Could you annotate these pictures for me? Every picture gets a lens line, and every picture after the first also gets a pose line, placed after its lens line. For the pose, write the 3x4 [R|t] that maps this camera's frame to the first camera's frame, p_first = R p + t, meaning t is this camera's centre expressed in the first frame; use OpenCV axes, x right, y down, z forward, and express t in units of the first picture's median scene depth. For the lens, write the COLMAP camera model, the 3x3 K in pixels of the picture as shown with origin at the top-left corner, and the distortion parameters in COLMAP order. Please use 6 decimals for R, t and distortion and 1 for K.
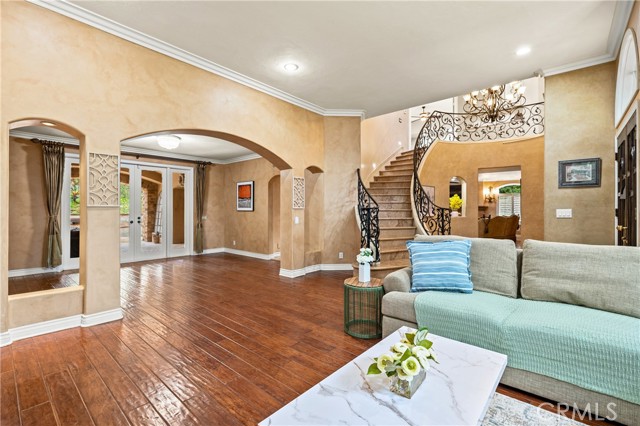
lens RADIAL K [[287.4, 0, 320.7], [0, 287.4, 210.6], [0, 0, 1]] dist [0.000281, -0.000375]
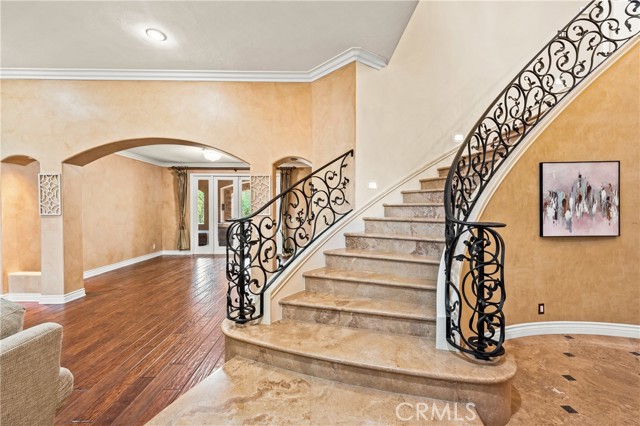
lens RADIAL K [[256.9, 0, 320.0], [0, 256.9, 213.0], [0, 0, 1]] dist [-0.000920, 0.000060]
pose [[0.671136, 0.013699, -0.741208, 0.523795], [-0.001705, 0.999855, 0.016935, -0.025223], [0.741332, -0.010102, 0.671062, 0.636464]]
